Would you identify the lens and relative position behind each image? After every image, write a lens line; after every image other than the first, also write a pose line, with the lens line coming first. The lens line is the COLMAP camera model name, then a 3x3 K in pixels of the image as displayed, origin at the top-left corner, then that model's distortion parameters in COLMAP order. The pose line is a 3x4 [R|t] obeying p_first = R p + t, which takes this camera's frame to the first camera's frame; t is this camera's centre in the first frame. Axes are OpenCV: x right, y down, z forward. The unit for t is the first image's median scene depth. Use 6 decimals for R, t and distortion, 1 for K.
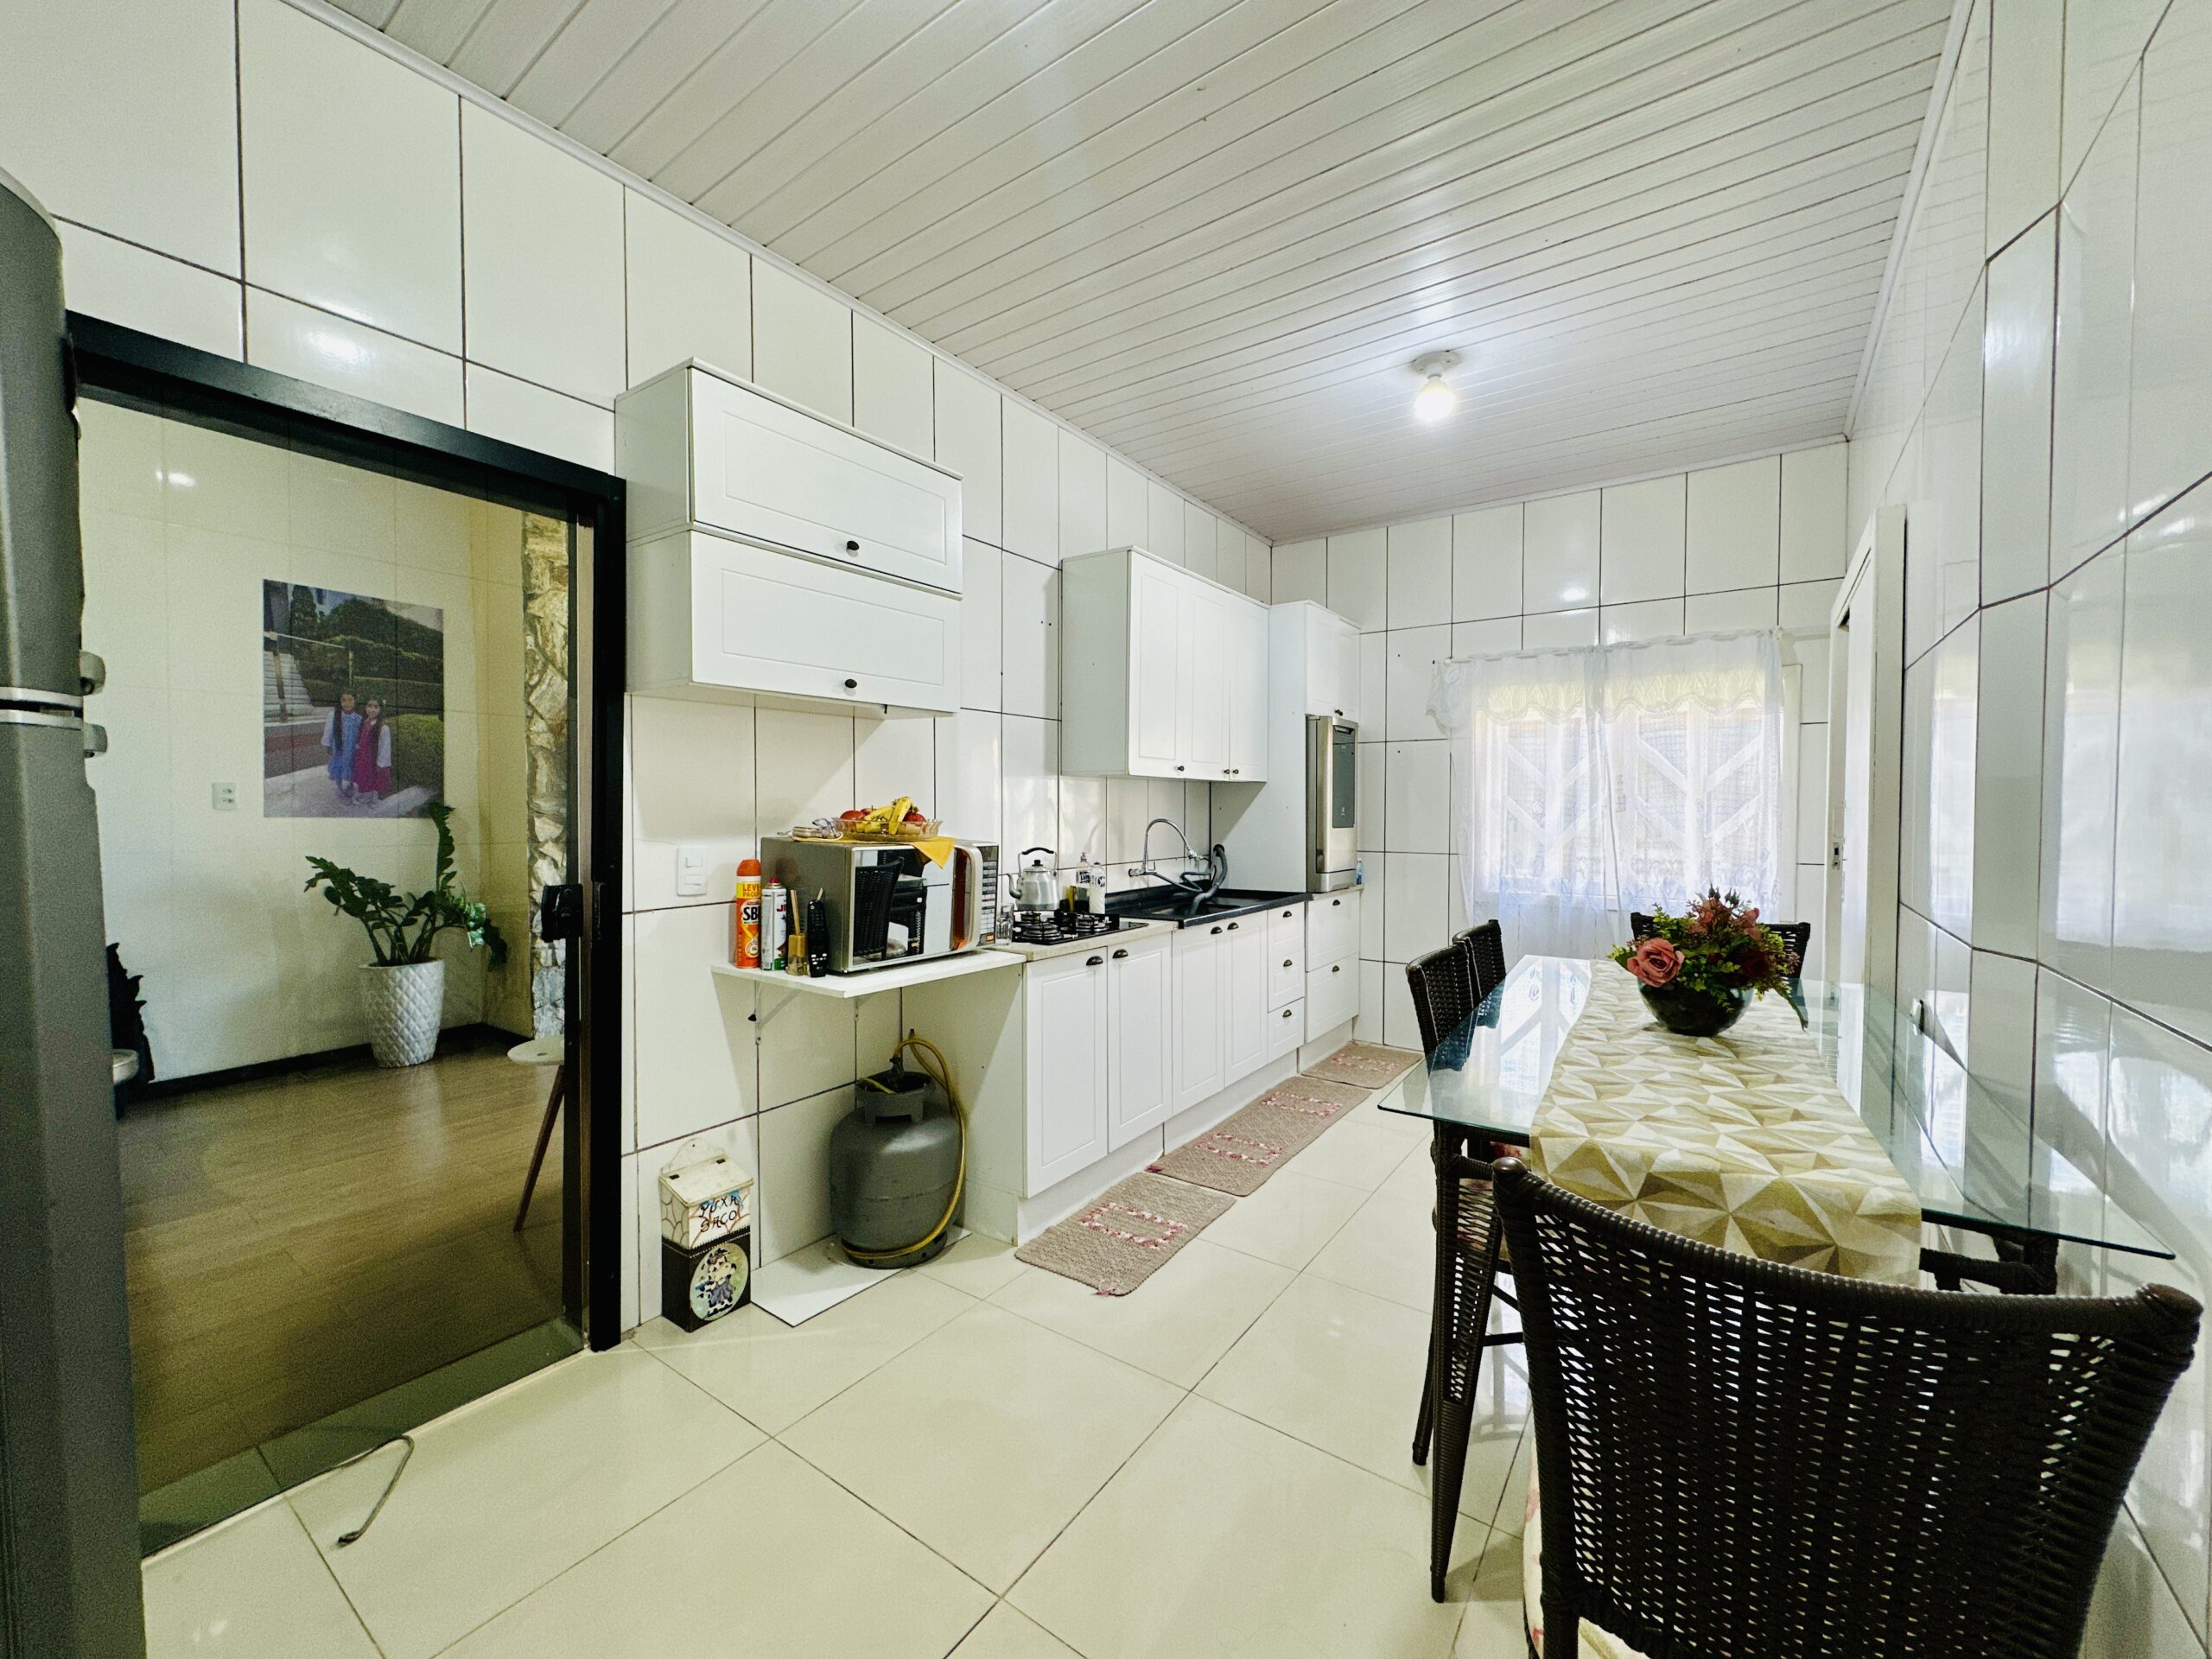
lens RADIAL K [[884.7, 0, 1102.5], [0, 884.7, 827.5], [0, 0, 1]] dist [0.000368, 0.000236]
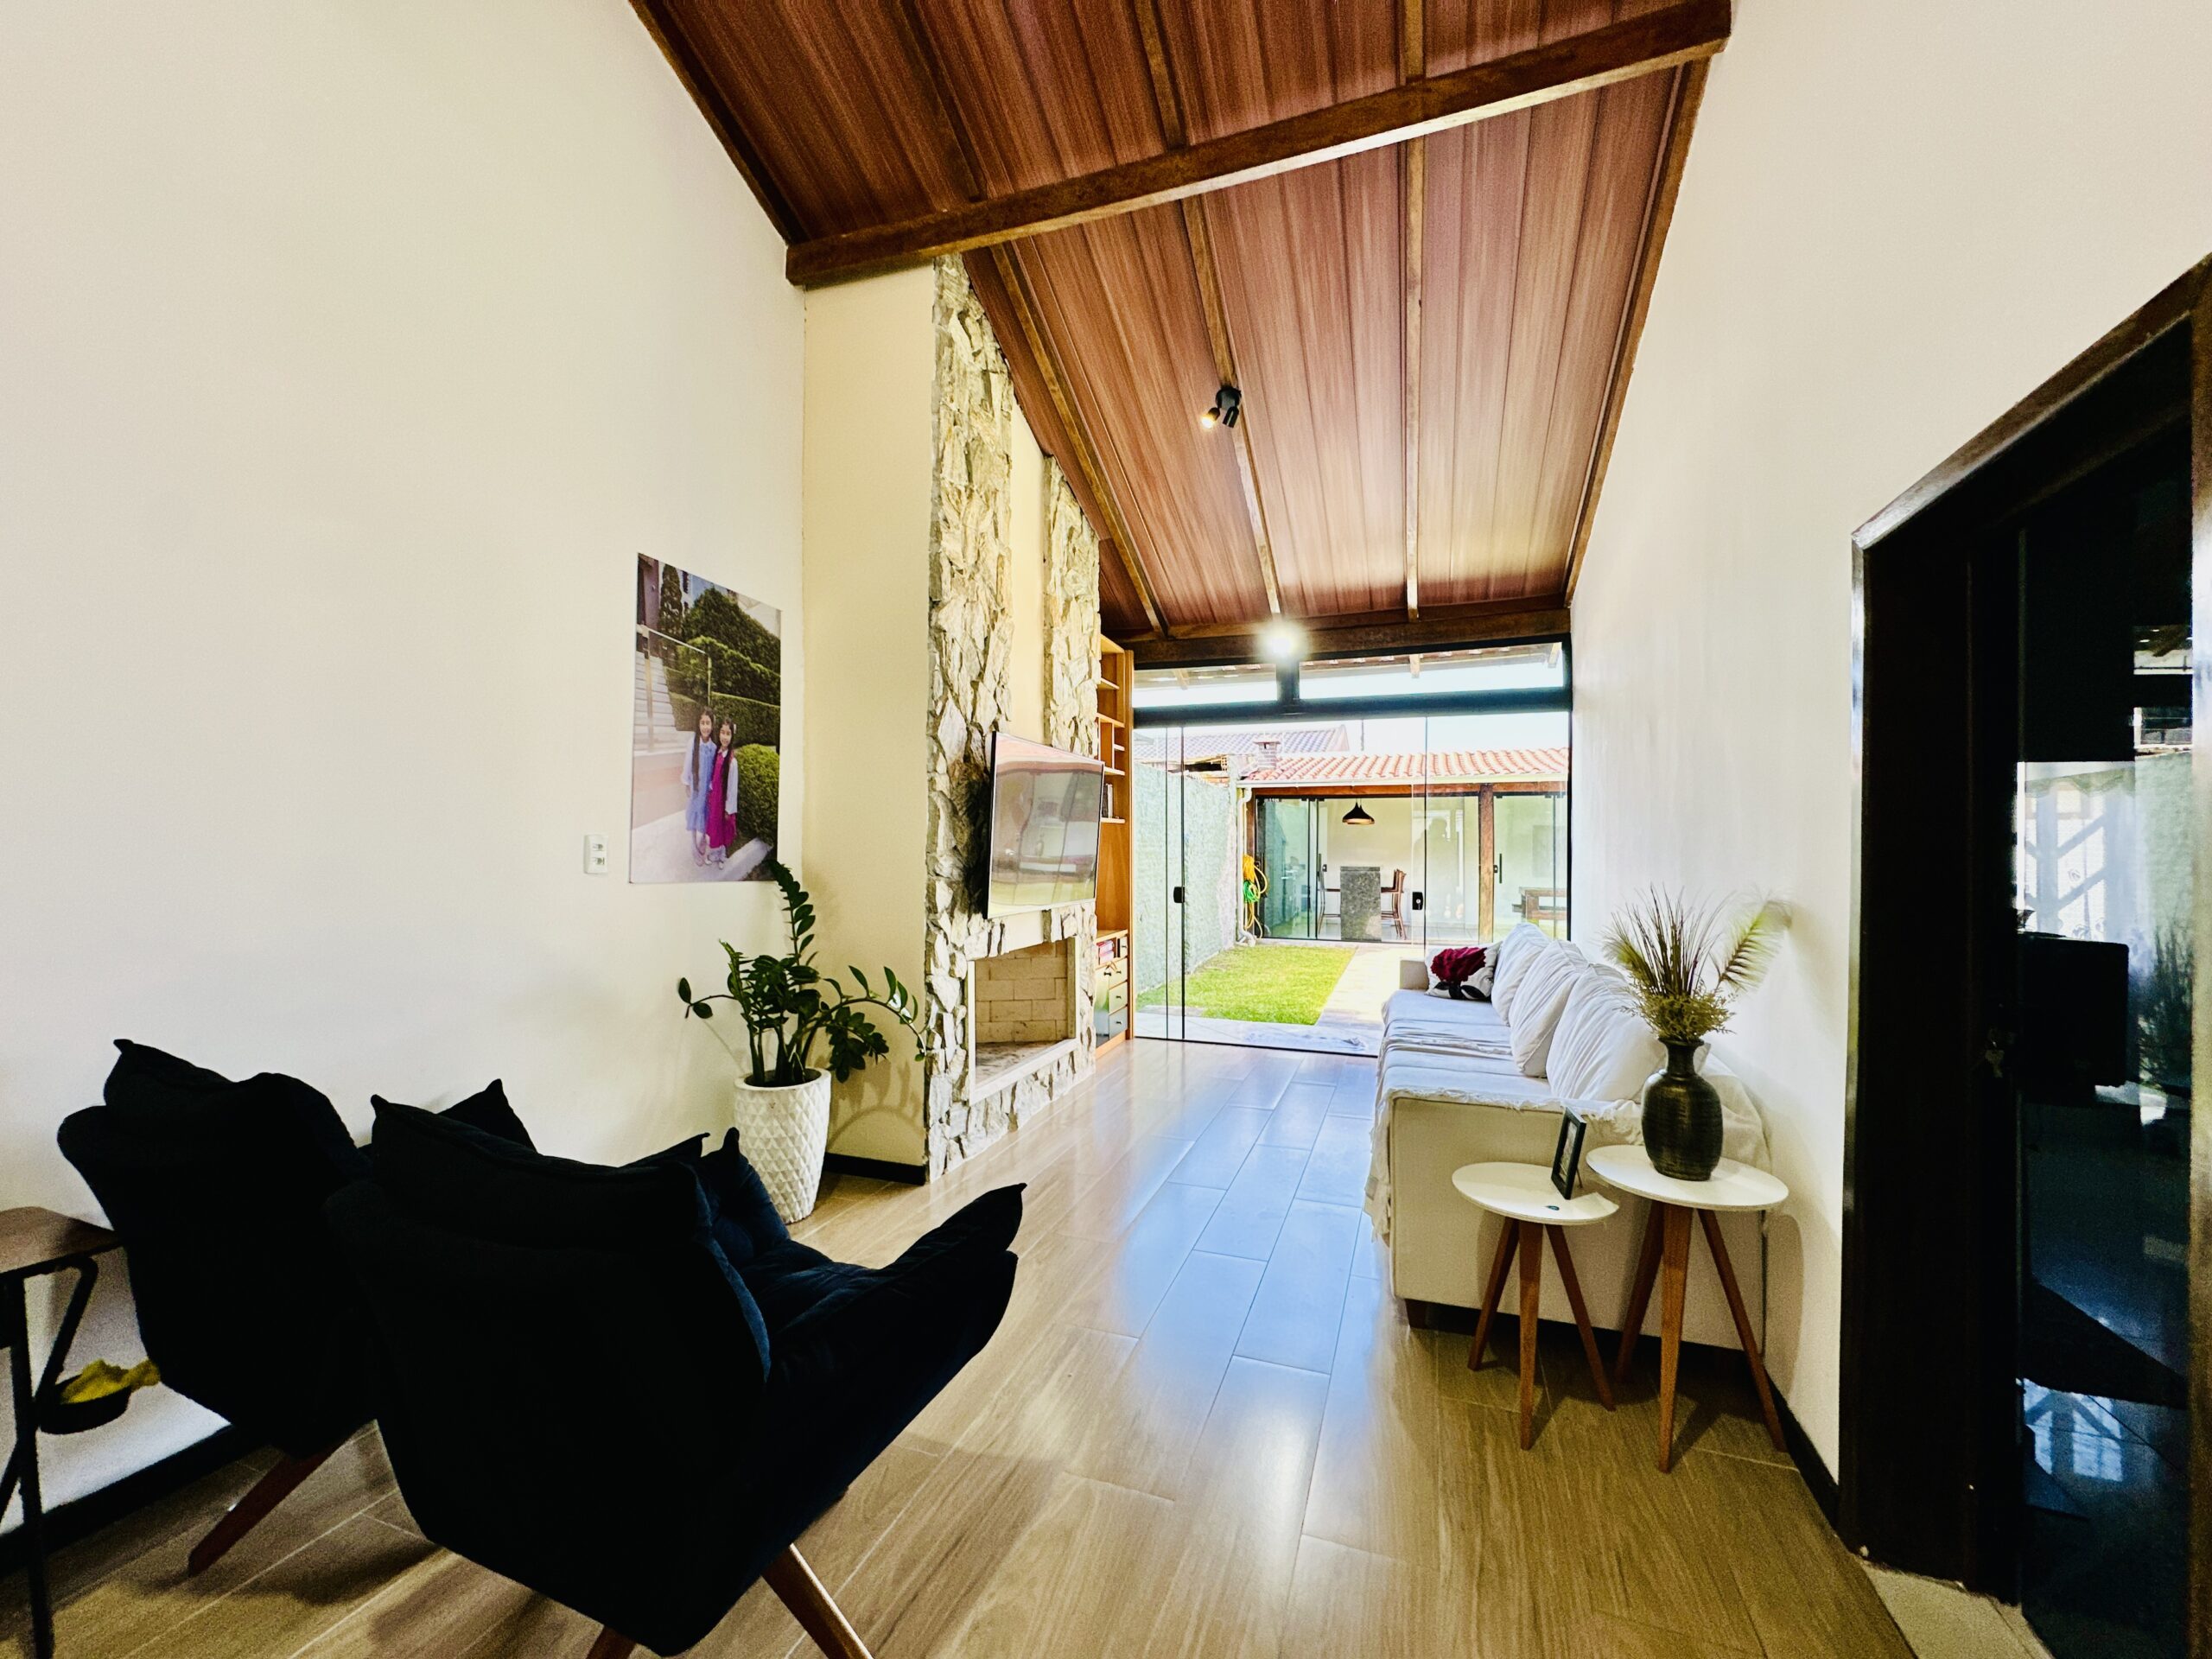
lens RADIAL K [[884.7, 0, 1102.3], [0, 884.7, 826.6], [0, 0, 1]] dist [0.000368, 0.000236]
pose [[0.965201, 0.015412, 0.261054, -0.960993], [-0.002288, 0.998721, -0.050500, -0.028016], [-0.261498, 0.048145, 0.964003, 0.272129]]
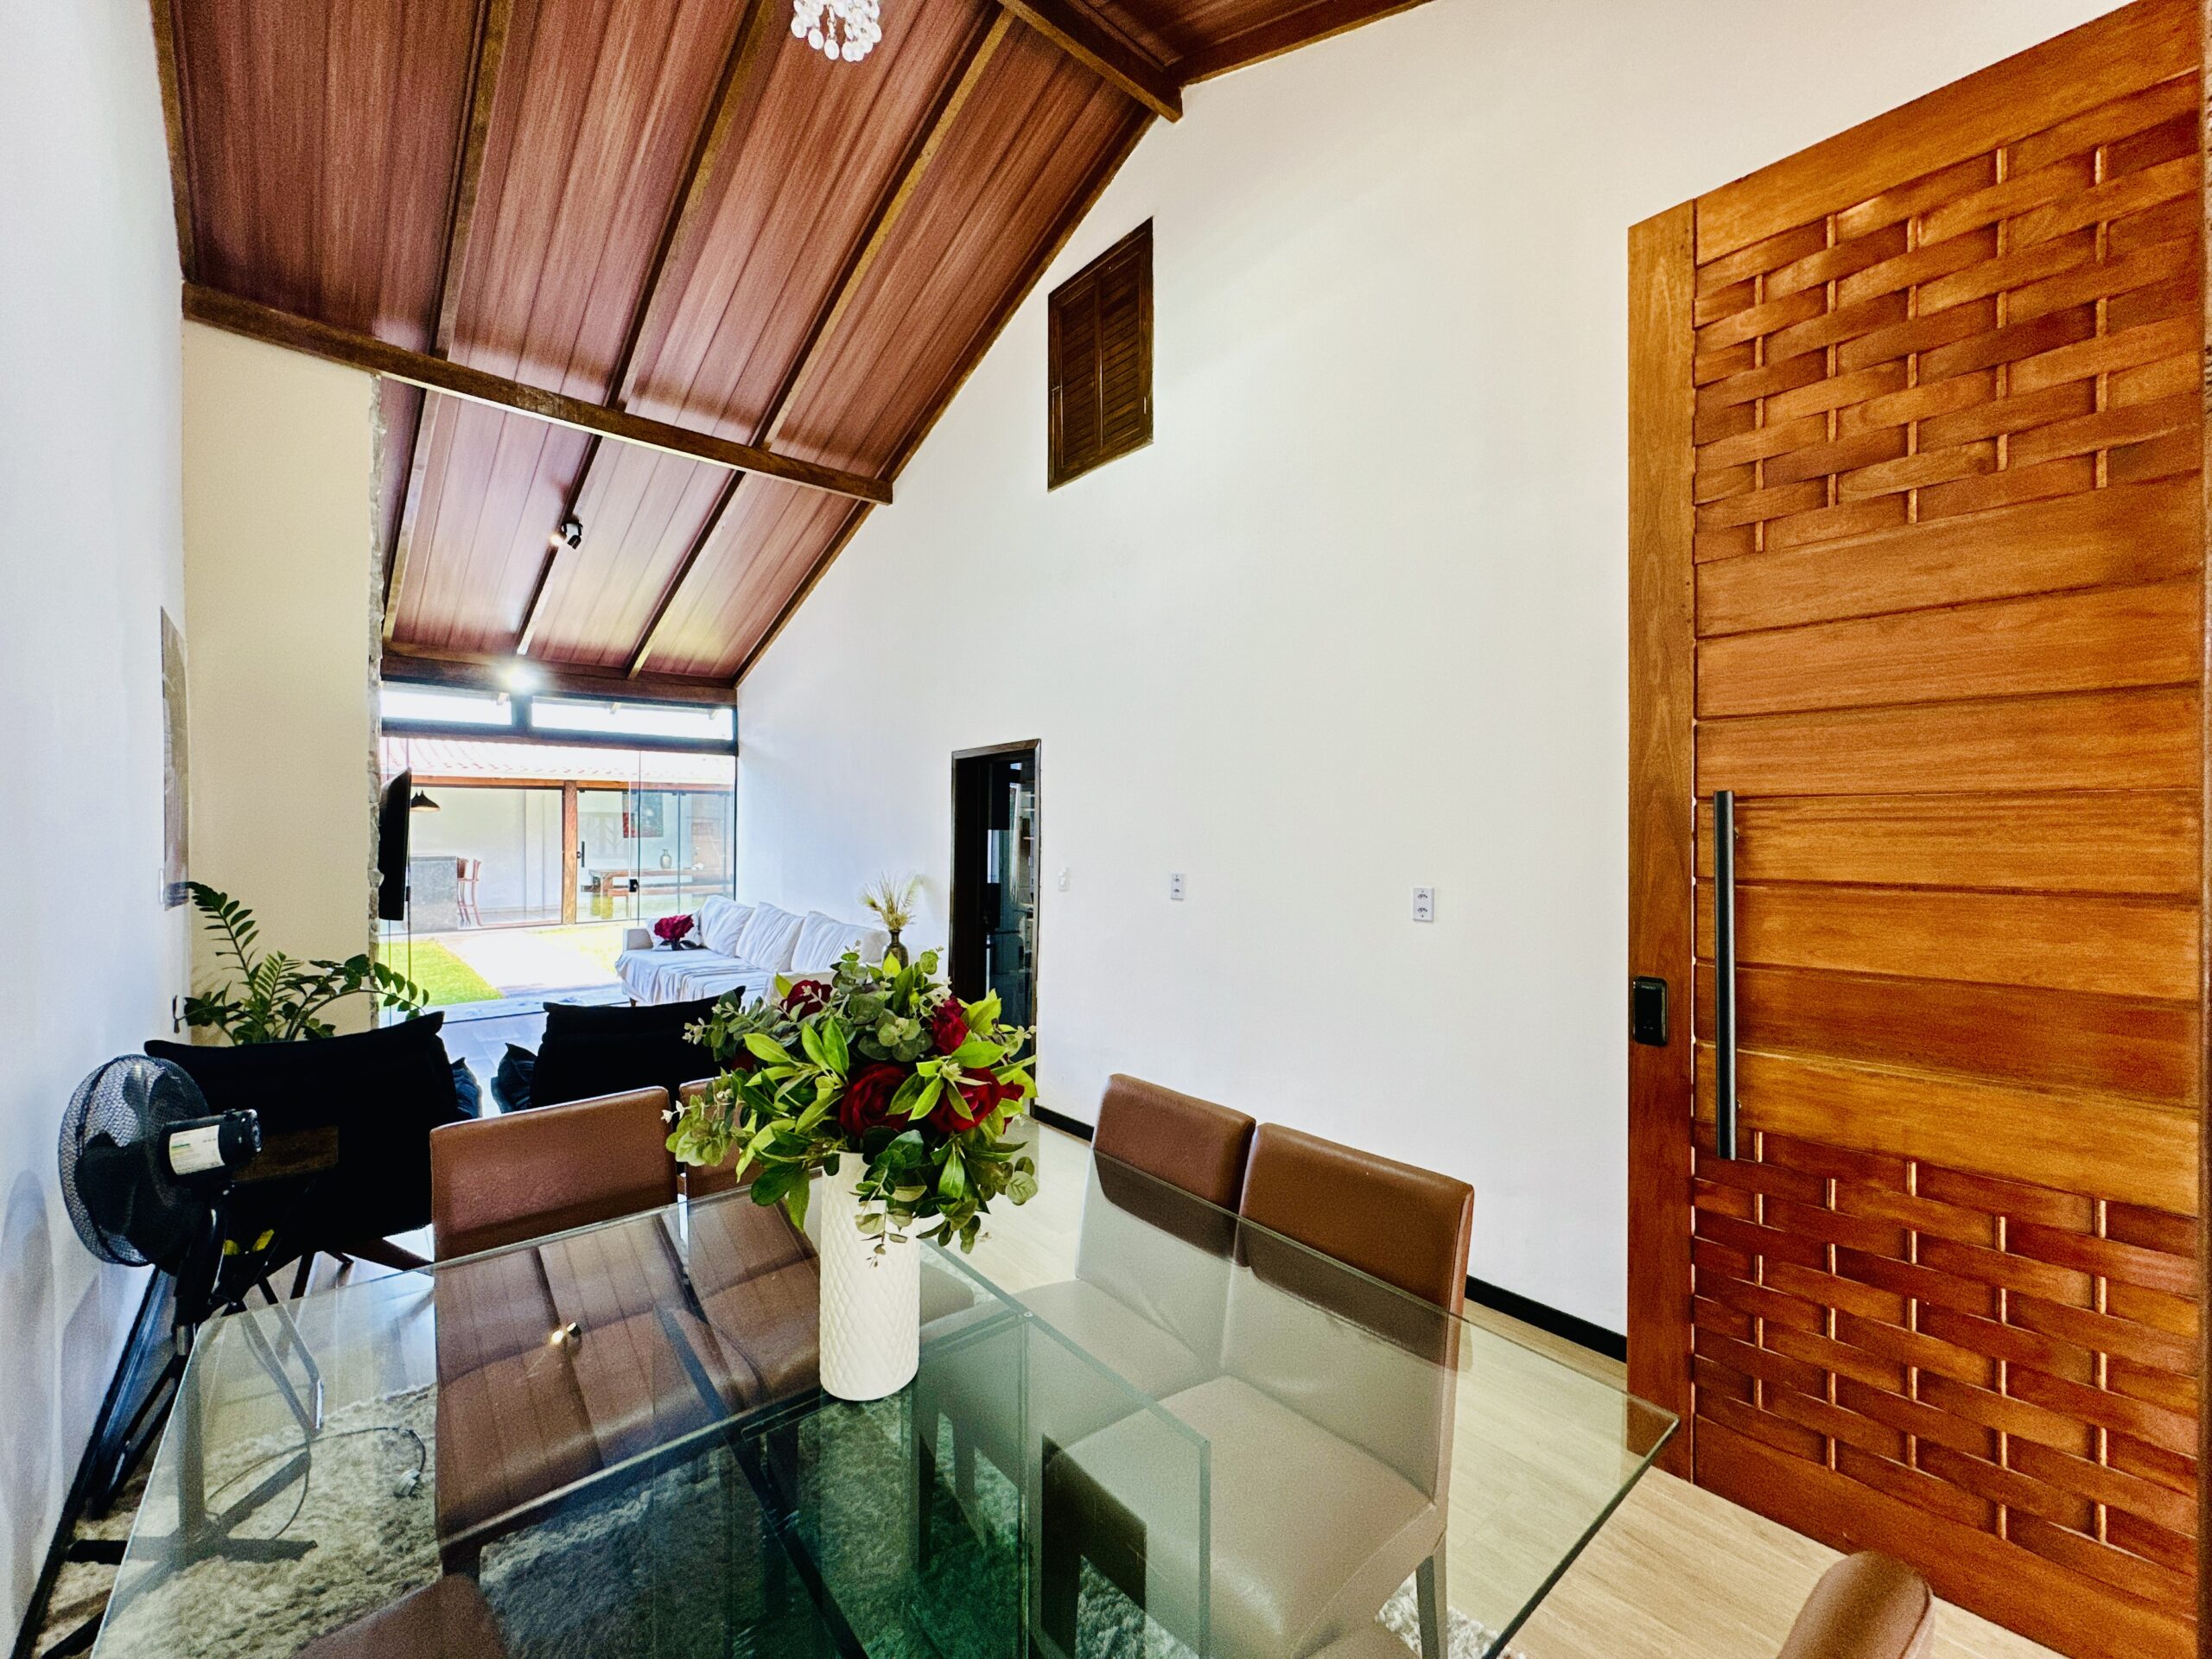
lens RADIAL K [[884.7, 0, 1103.0], [0, 884.7, 831.3], [0, 0, 1]] dist [0.000368, 0.000236]
pose [[0.229424, 0.002262, 0.973324, -1.919055], [0.020678, 0.999760, -0.007197, -0.073727], [-0.973107, 0.021778, 0.229322, 0.022795]]
